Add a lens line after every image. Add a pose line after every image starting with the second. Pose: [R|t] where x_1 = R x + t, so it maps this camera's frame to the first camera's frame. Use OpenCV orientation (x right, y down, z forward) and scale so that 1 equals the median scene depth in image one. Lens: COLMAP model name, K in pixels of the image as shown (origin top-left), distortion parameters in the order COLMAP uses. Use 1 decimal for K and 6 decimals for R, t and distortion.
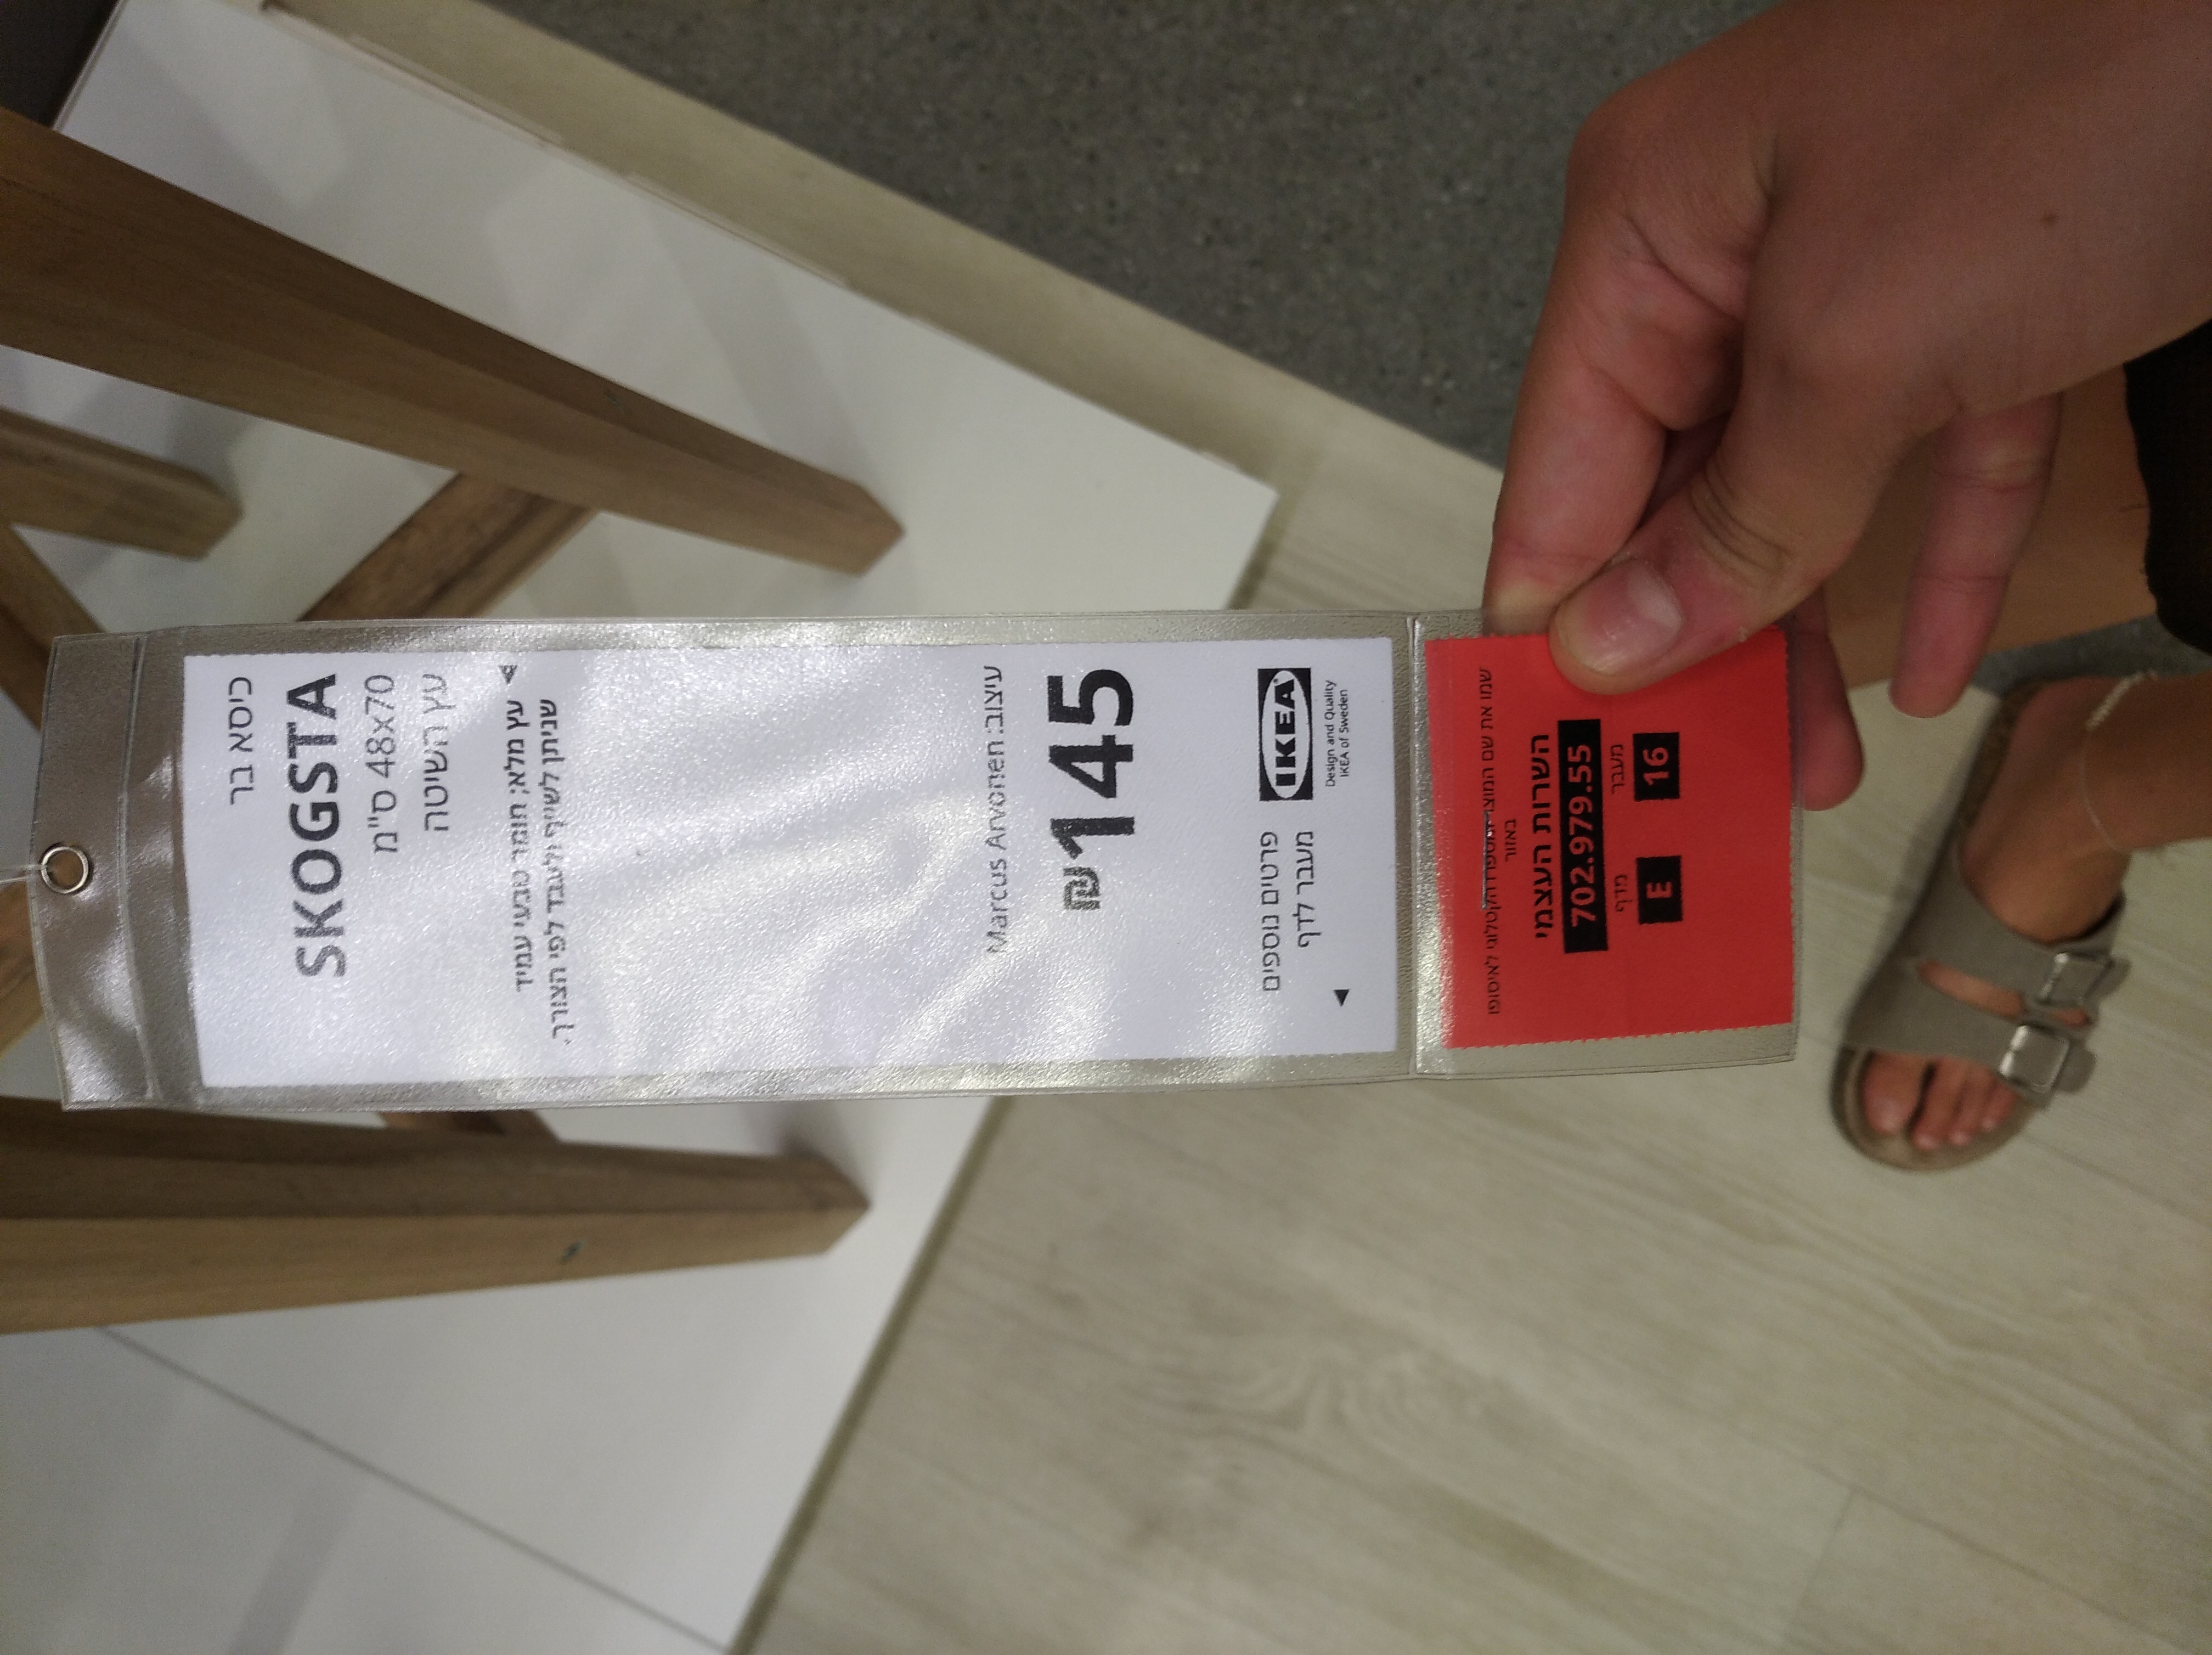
lens RADIAL K [[1876.3, 0, 1106.0], [0, 1876.3, 827.5], [0, 0, 1]] dist [0.052472, -0.081988]
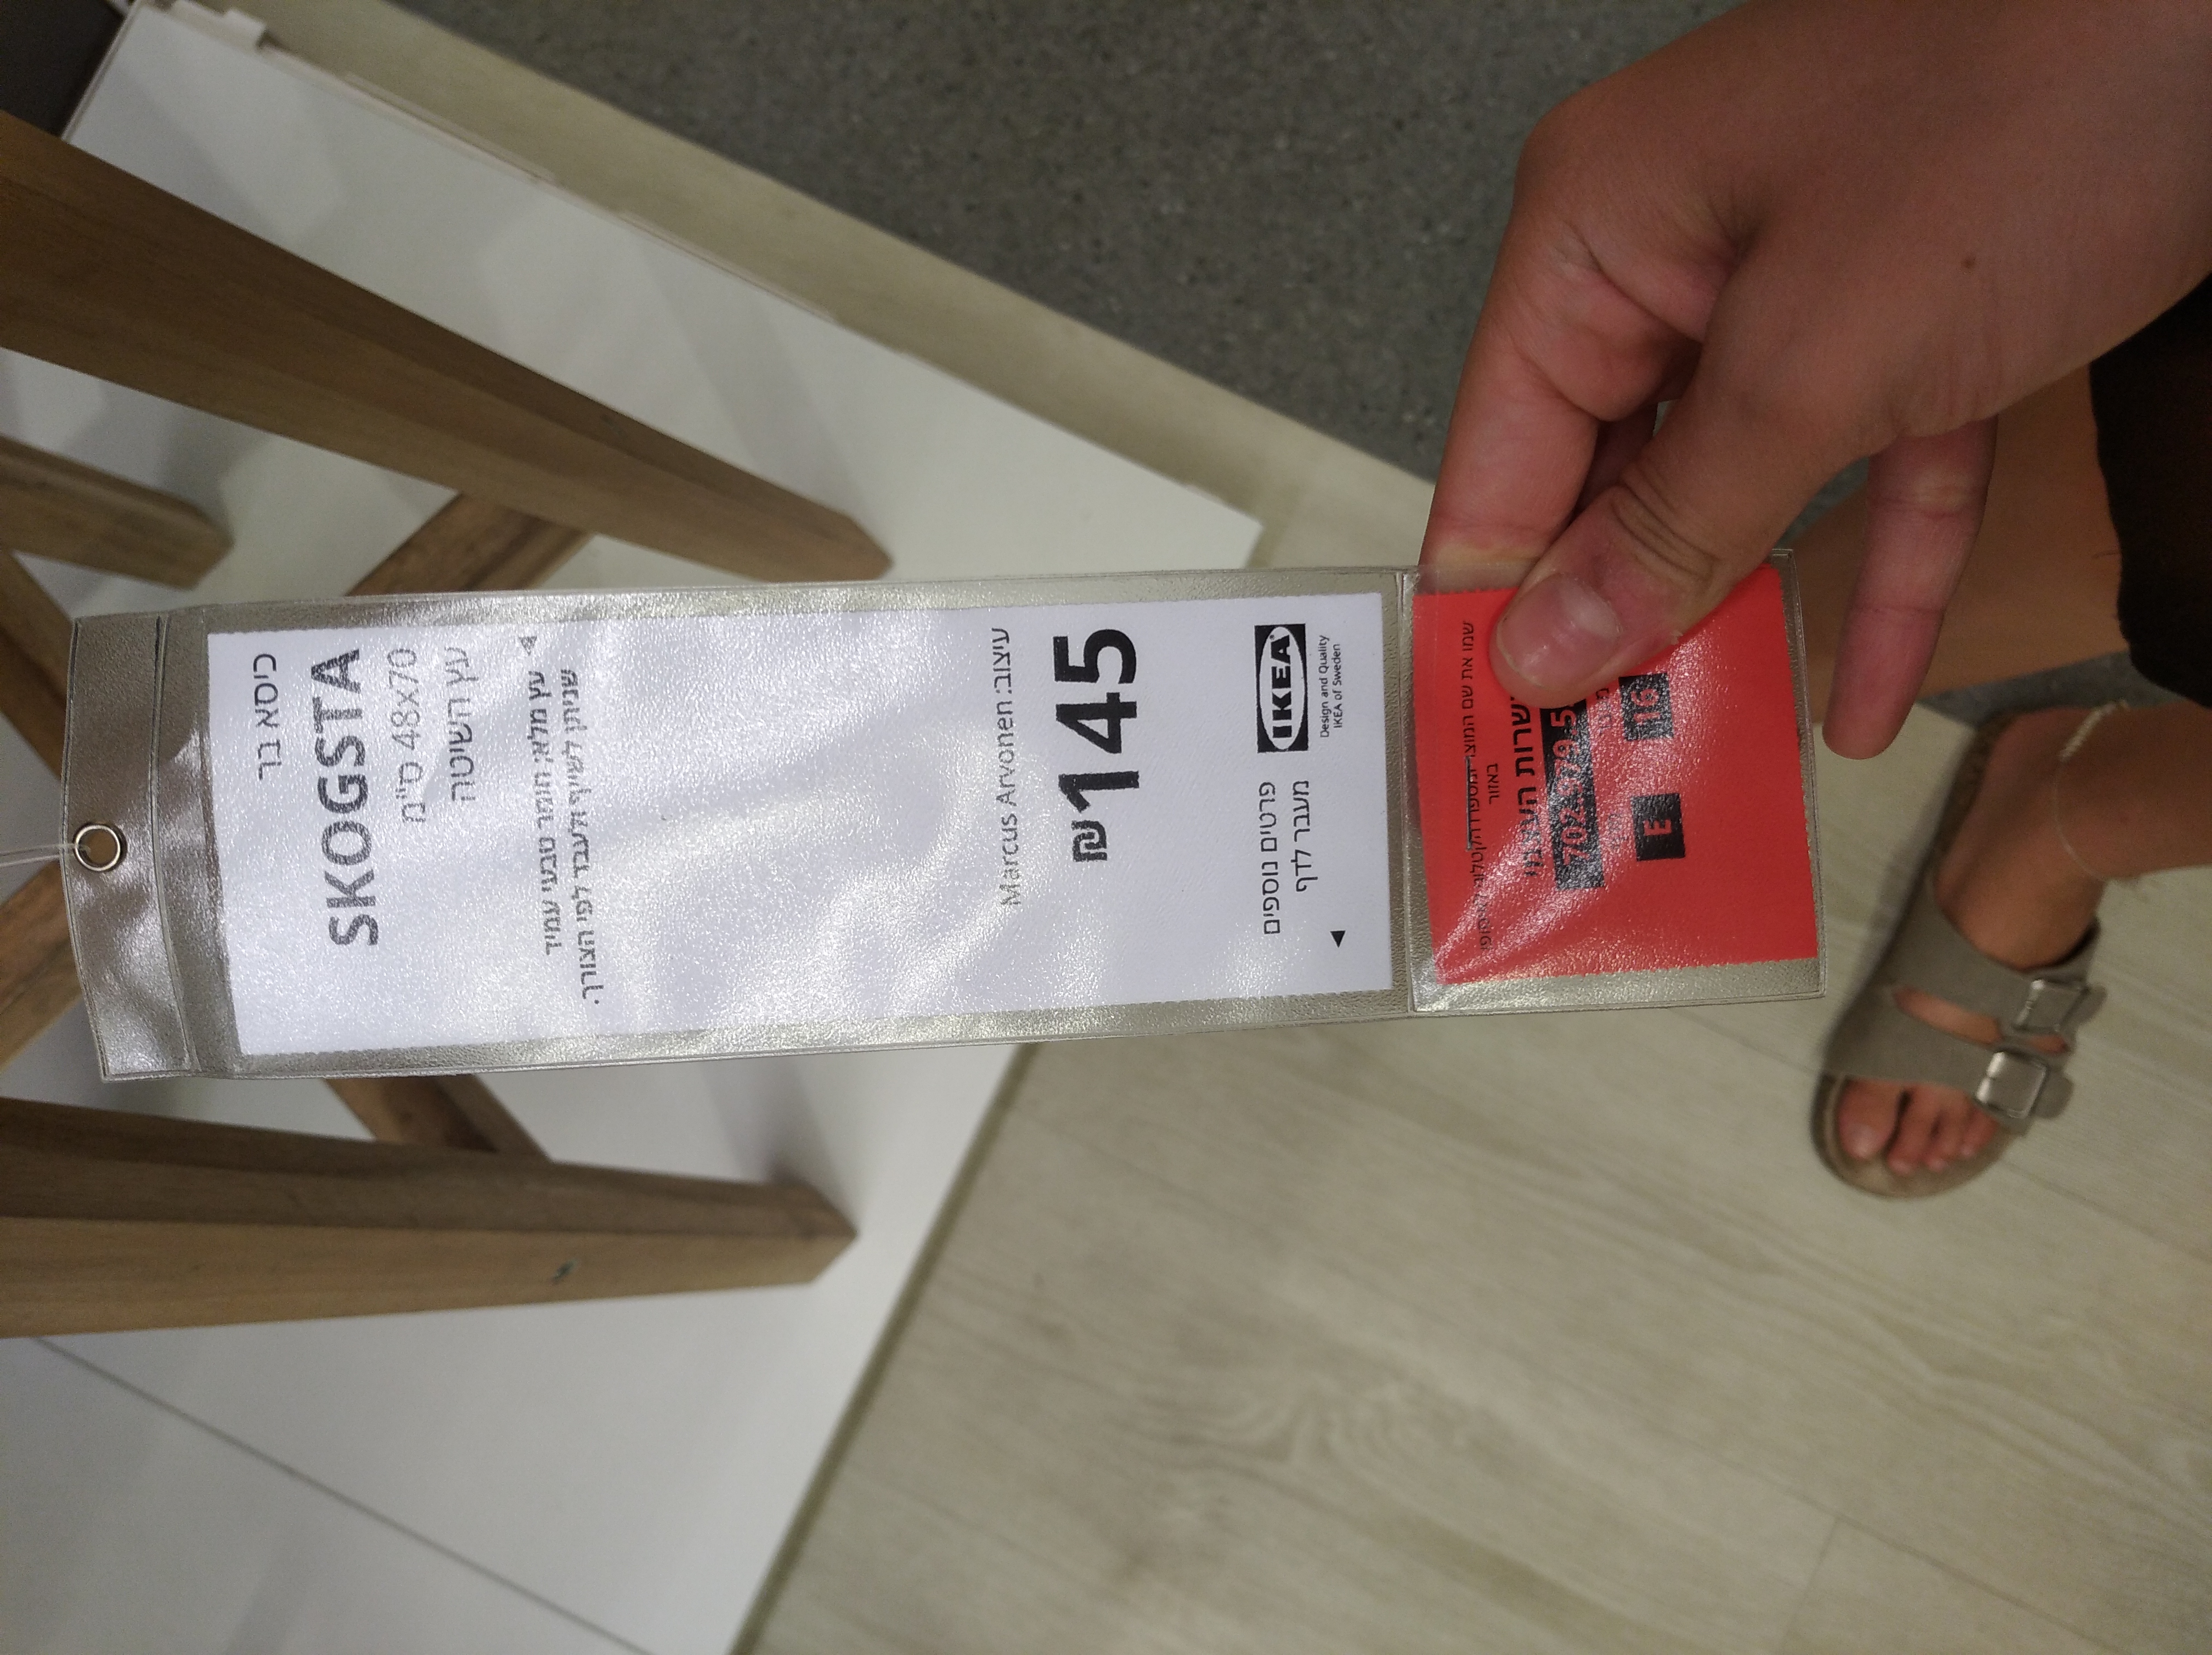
lens RADIAL K [[1883.7, 0, 1106.0], [0, 1883.7, 827.5], [0, 0, 1]] dist [0.021575, -0.007305]
pose [[0.999956, -0.000337, 0.009378, -0.001841], [0.000557, 0.999724, -0.023475, 0.007582], [-0.009368, 0.023479, 0.999680, -0.007646]]
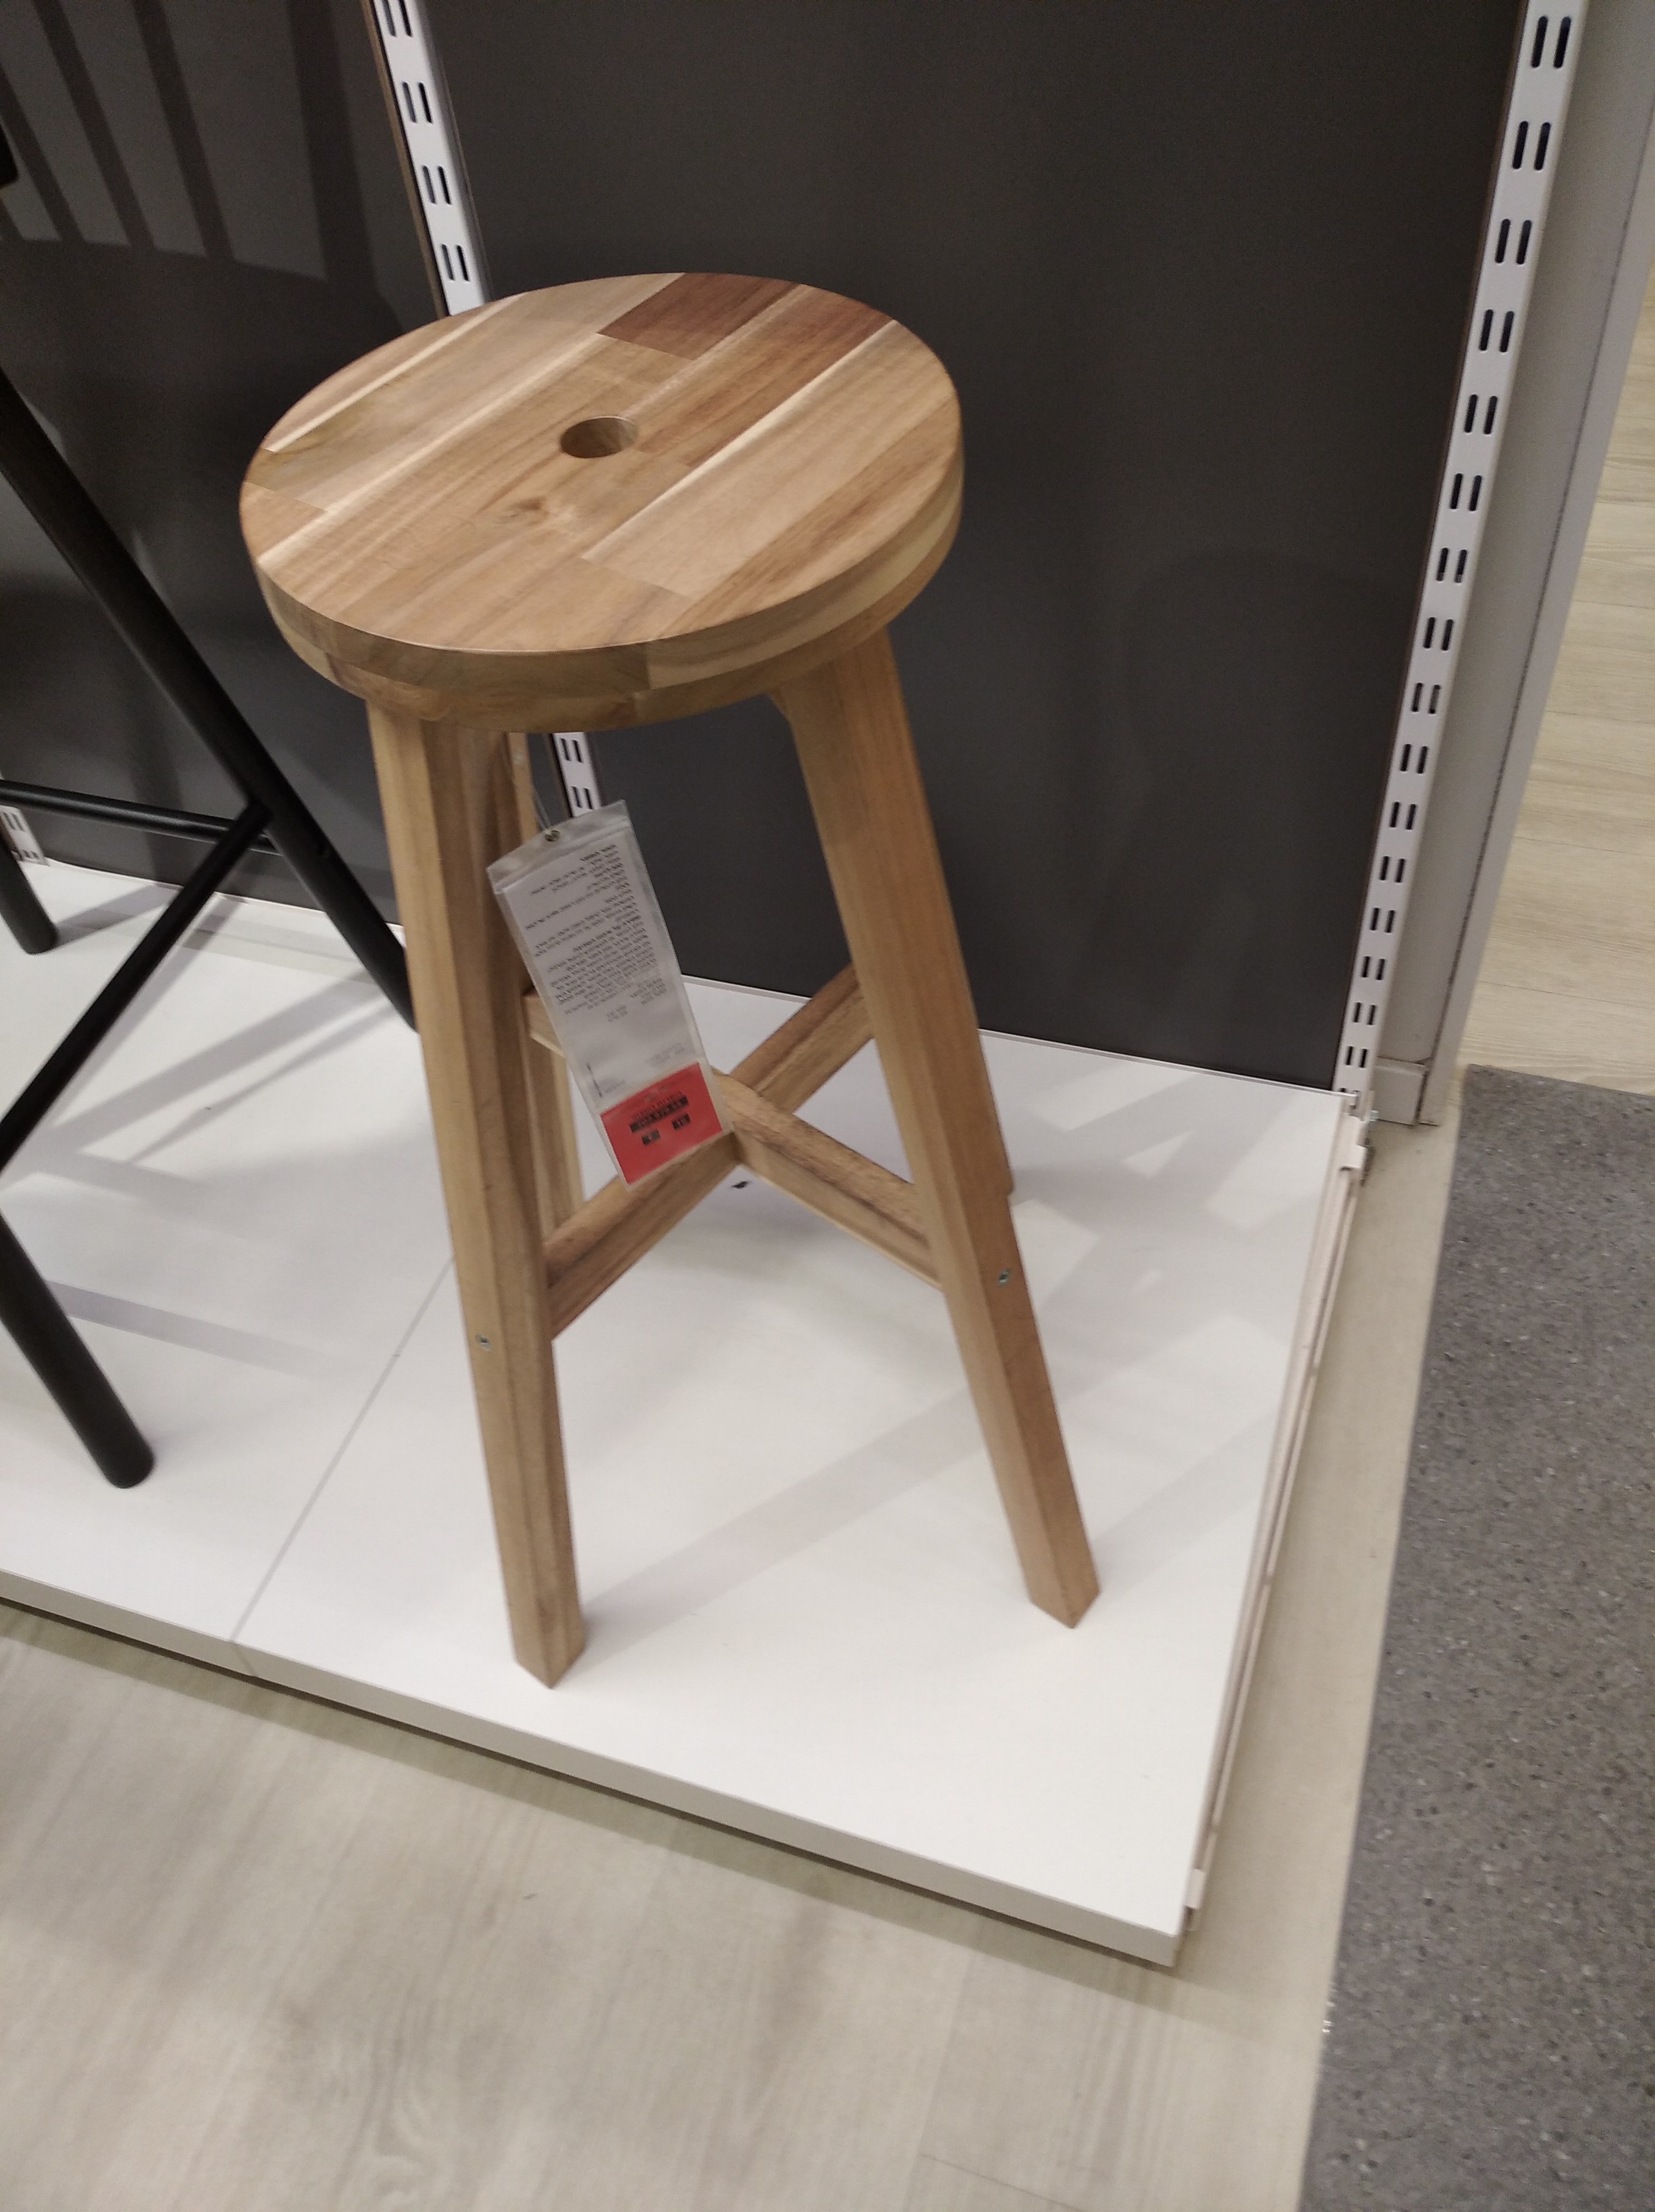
lens RADIAL K [[1876.3, 0, 827.5], [0, 1876.3, 1106.0], [0, 0, 1]] dist [0.052472, -0.081988]
pose [[0.114108, 0.754455, -0.646357, 0.400044], [-0.981035, 0.188179, 0.046459, -0.111972], [0.156682, 0.628798, 0.761619, -0.201082]]
